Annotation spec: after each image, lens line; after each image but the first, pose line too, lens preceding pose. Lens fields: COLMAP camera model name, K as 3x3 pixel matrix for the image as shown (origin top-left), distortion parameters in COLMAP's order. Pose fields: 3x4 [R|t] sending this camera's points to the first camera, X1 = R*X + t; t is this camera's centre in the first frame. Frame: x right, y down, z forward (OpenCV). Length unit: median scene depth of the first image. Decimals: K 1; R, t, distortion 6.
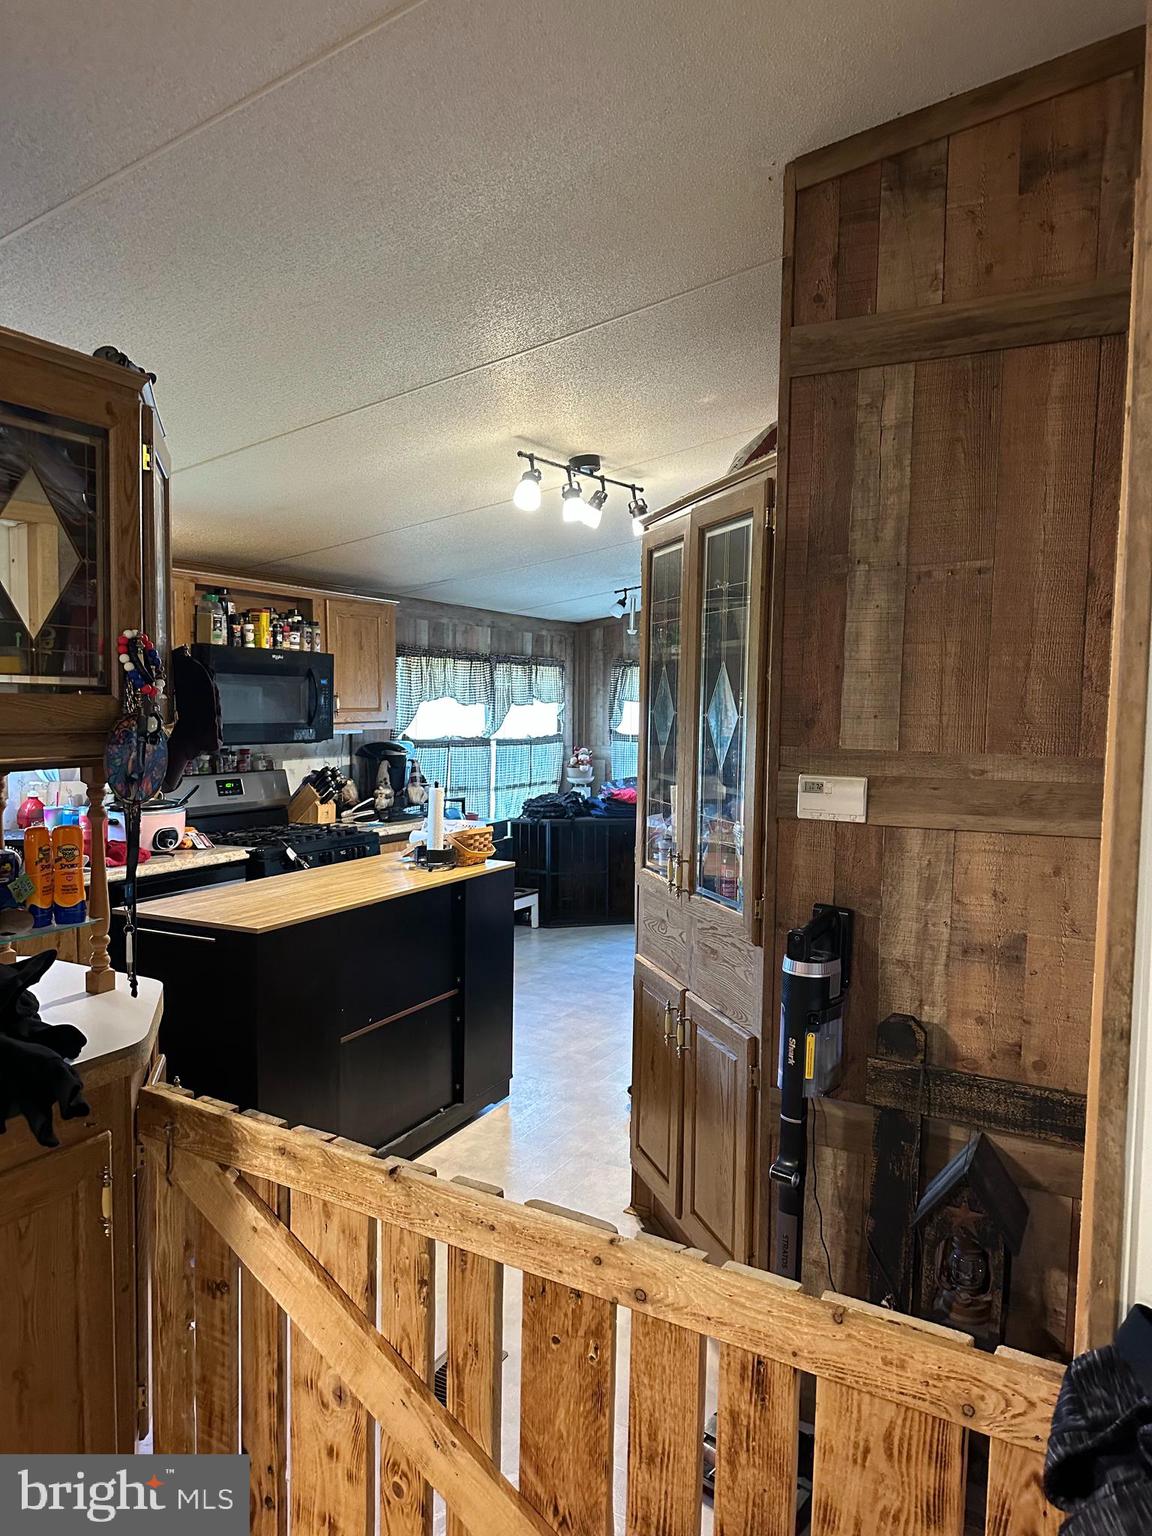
lens RADIAL K [[1088.6, 0, 576.0], [0, 1088.6, 768.0], [0, 0, 1]] dist [0.042838, -0.056556]
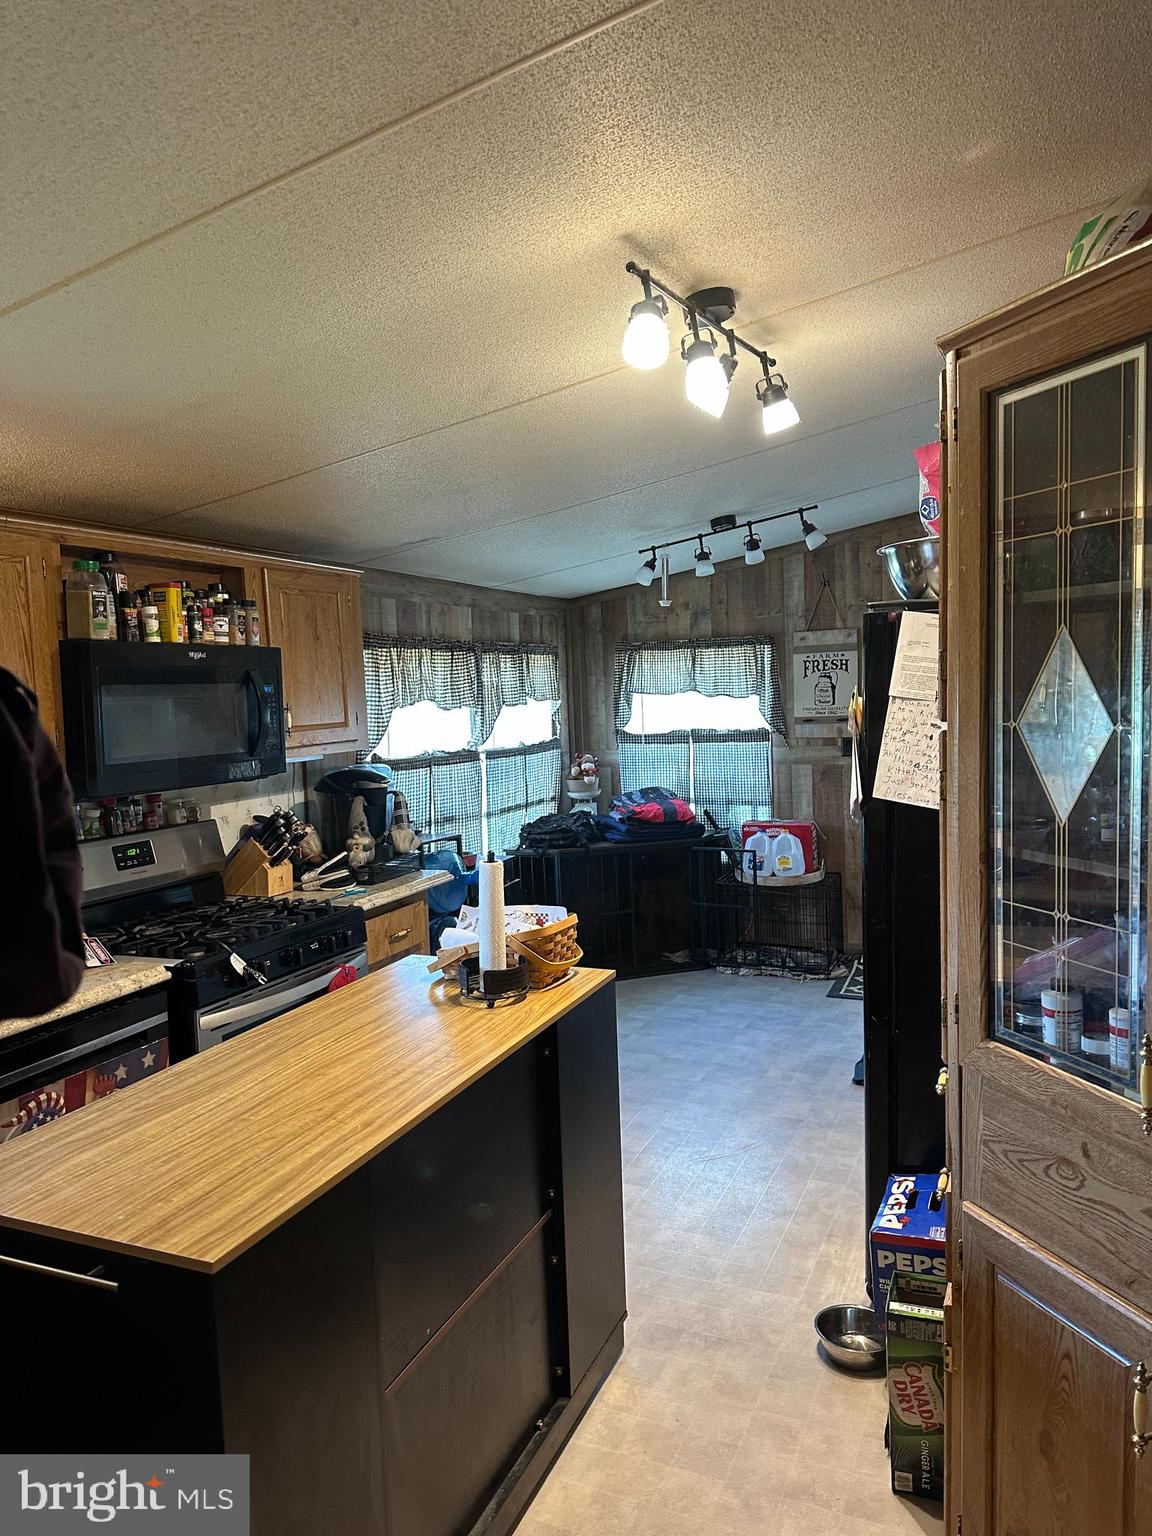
lens RADIAL K [[1096.7, 0, 576.0], [0, 1096.7, 768.0], [0, 0, 1]] dist [0.081985, -0.266143]
pose [[0.996093, -0.052851, 0.070751, -0.086181], [0.052204, 0.998576, 0.010969, -0.026036], [-0.071230, -0.007232, 0.997434, 0.286345]]
